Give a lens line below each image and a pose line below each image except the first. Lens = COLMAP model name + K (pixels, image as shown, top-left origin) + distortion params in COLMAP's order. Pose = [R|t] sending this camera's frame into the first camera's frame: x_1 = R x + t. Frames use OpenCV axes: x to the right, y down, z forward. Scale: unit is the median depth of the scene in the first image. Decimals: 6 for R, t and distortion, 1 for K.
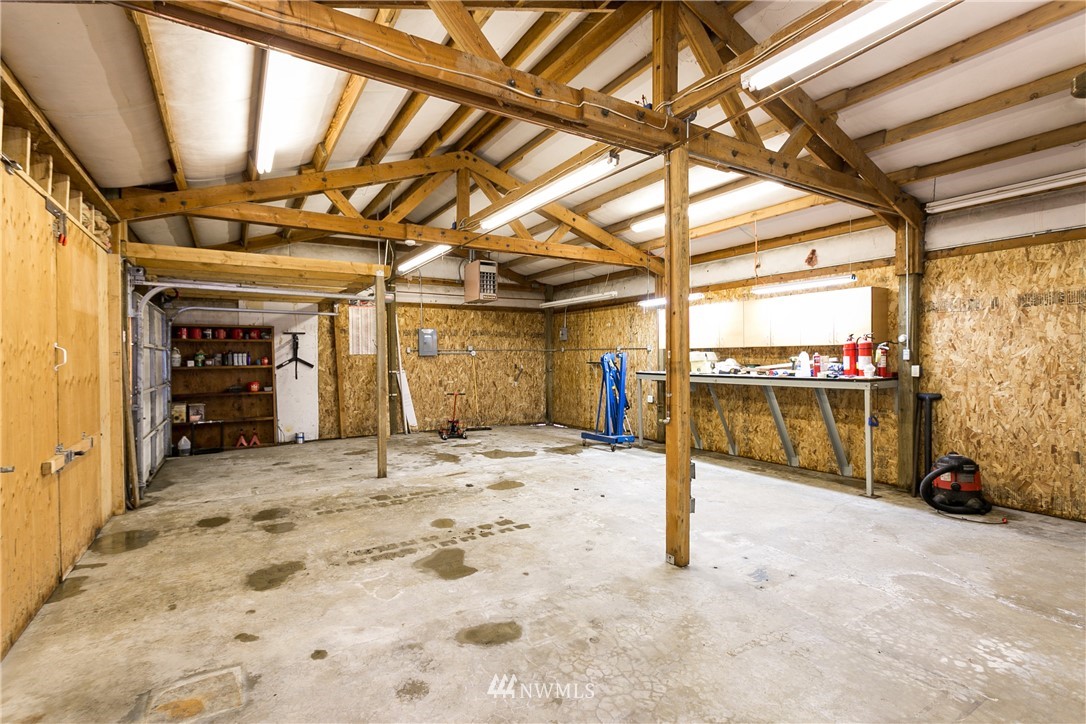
lens RADIAL K [[512.2, 0, 542.2], [0, 512.2, 361.4], [0, 0, 1]] dist [0.002084, 0.001608]
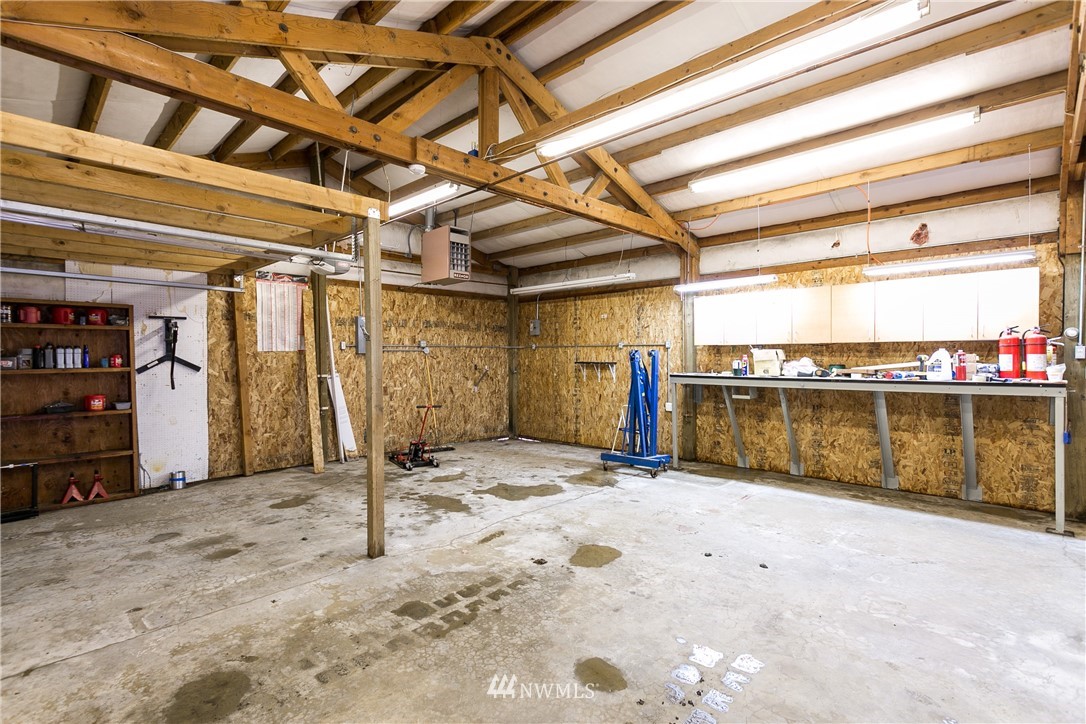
lens RADIAL K [[512.2, 0, 542.2], [0, 512.2, 361.4], [0, 0, 1]] dist [0.002084, 0.001608]
pose [[0.967883, -0.001116, 0.251397, -0.267701], [0.000898, 0.999999, 0.000980, -0.000299], [-0.251398, -0.000723, 0.967884, 0.363548]]
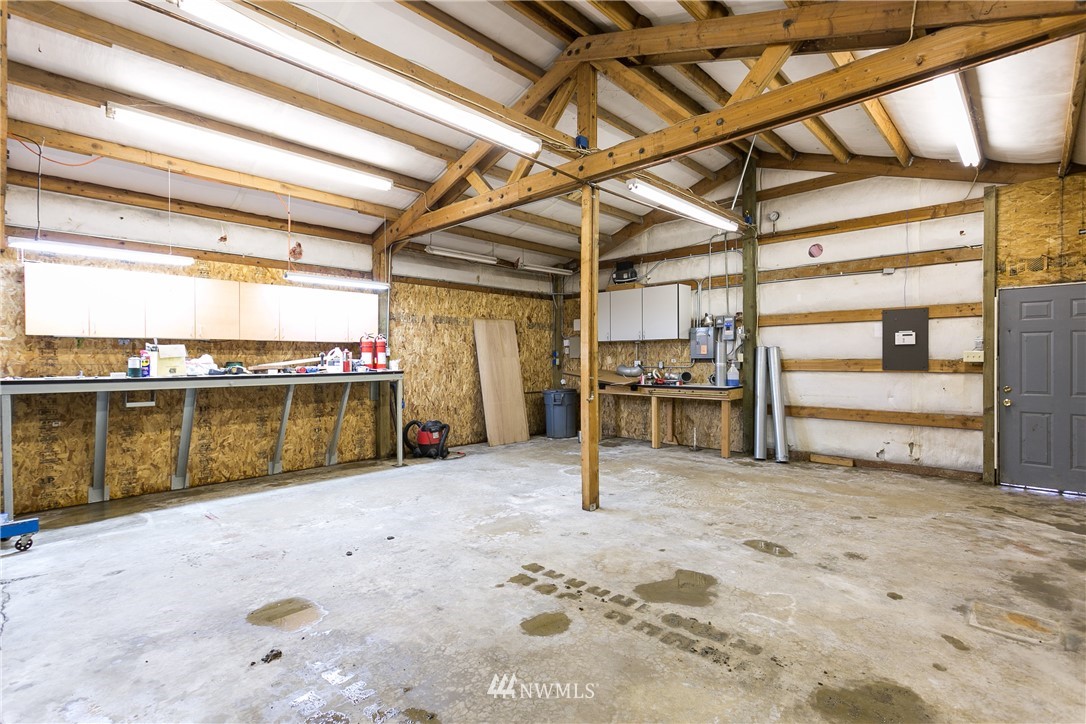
lens RADIAL K [[512.2, 0, 542.2], [0, 512.2, 361.4], [0, 0, 1]] dist [0.002084, 0.001608]
pose [[-0.256119, 0.001974, 0.966643, -0.533764], [0.014213, 0.999897, 0.001724, 0.011667], [-0.966541, 0.014181, -0.256120, 0.812868]]
